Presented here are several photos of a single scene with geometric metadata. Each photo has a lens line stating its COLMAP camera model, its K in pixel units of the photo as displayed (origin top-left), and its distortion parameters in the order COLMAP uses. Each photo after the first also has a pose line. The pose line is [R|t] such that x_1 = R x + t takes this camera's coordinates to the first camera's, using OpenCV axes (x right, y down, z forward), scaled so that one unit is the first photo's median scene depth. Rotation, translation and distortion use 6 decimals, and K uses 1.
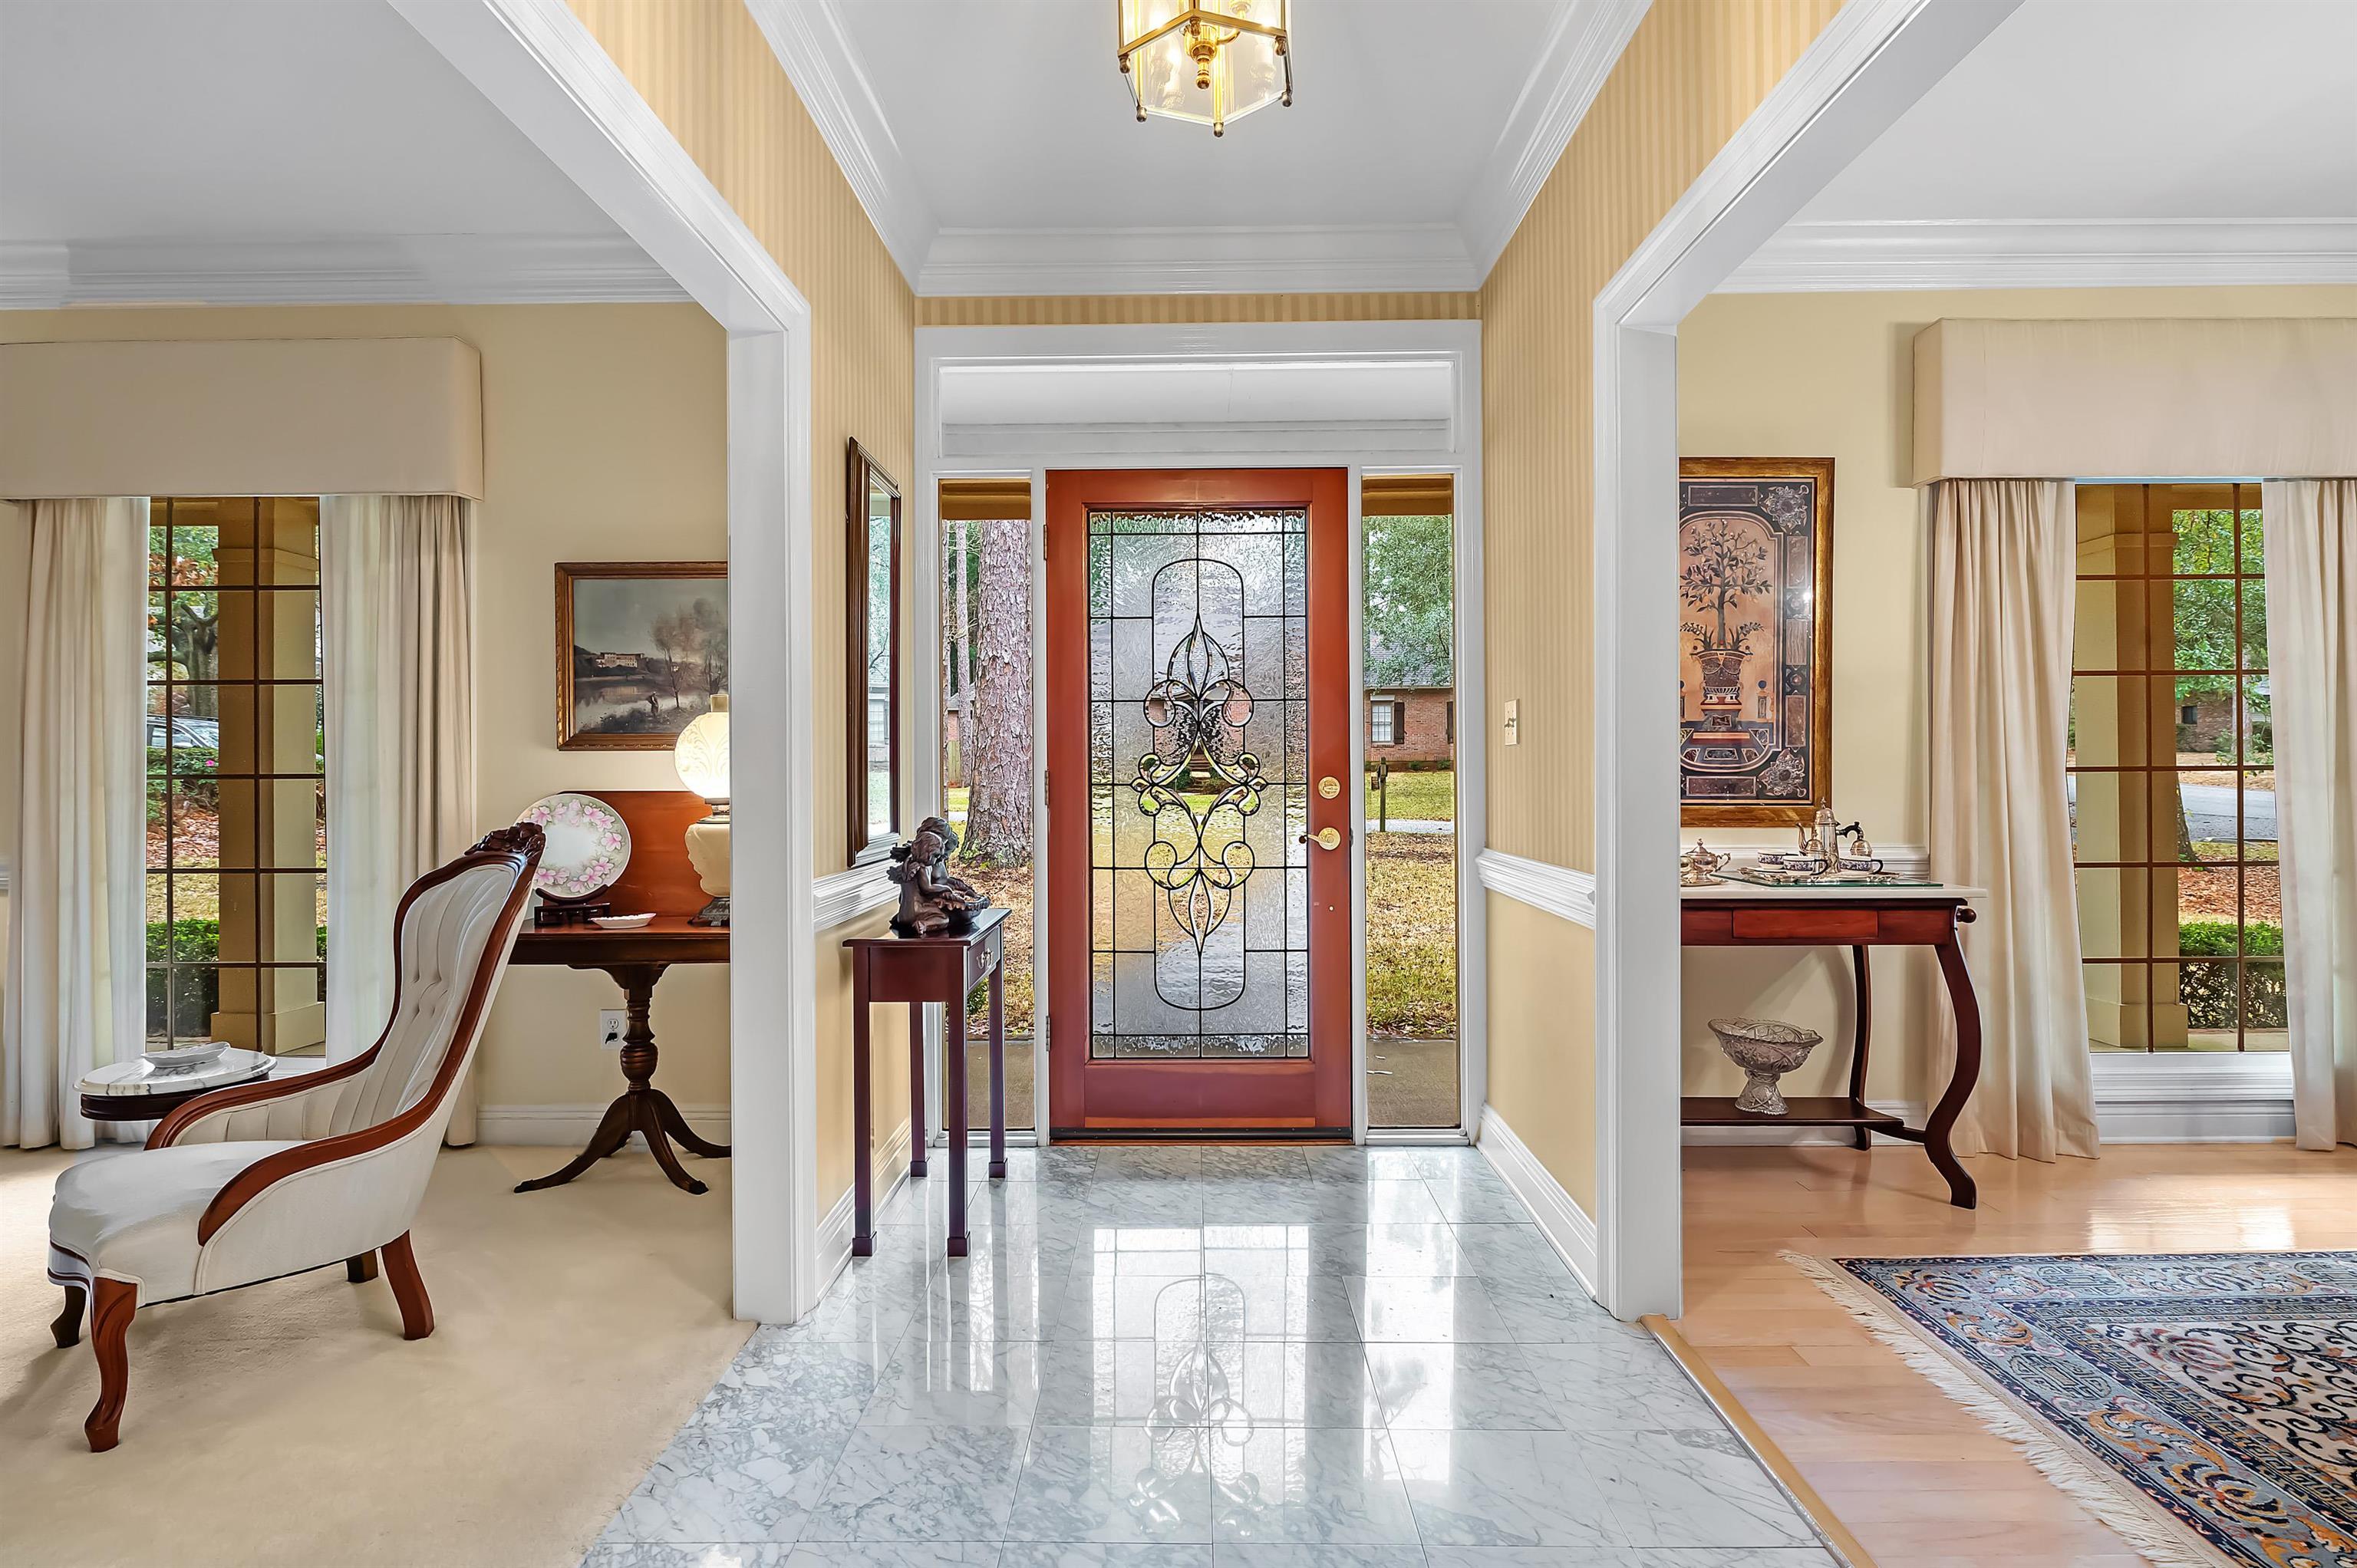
lens RADIAL K [[1168.4, 0, 1178.5], [0, 1168.4, 784.0], [0, 0, 1]] dist [-0.001382, -0.000202]
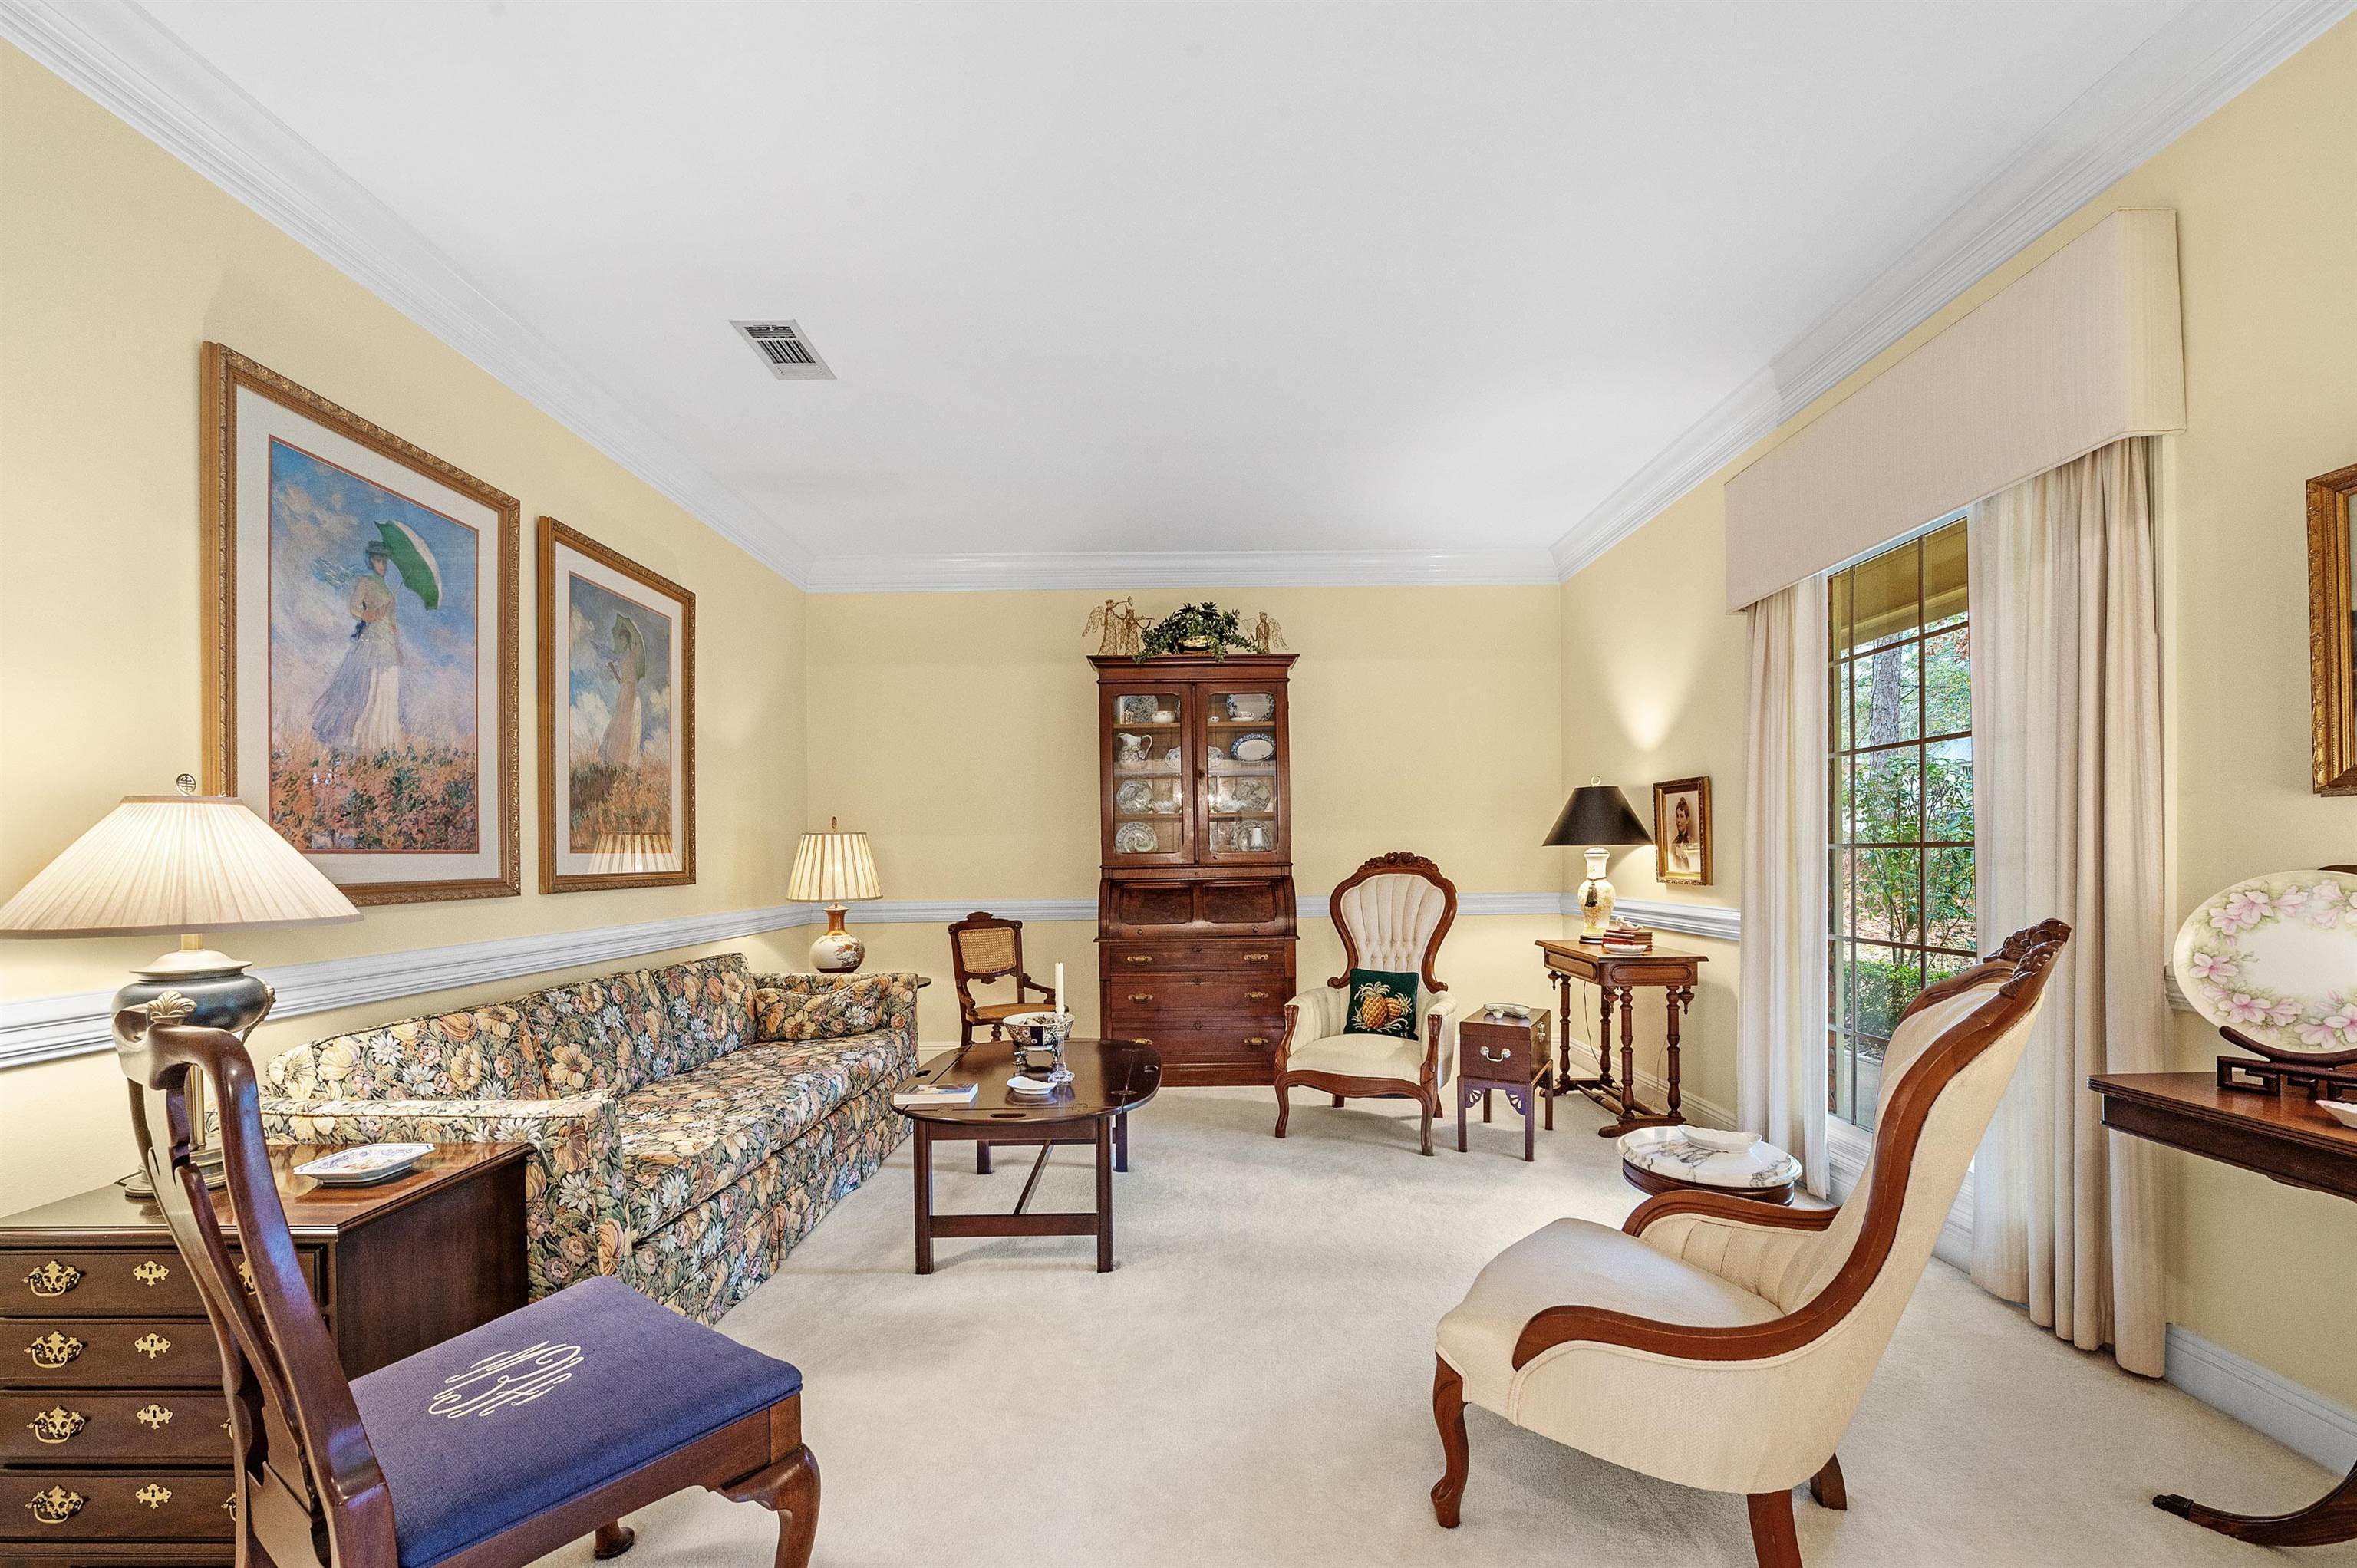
lens RADIAL K [[937.1, 0, 1175.0], [0, 937.1, 858.0], [0, 0, 1]] dist [-0.012933, -0.000144]
pose [[0.001162, 0.005568, -0.999984, -0.070148], [0.003232, 0.999979, 0.005572, -0.001845], [0.999994, -0.003239, 0.001144, 0.430501]]
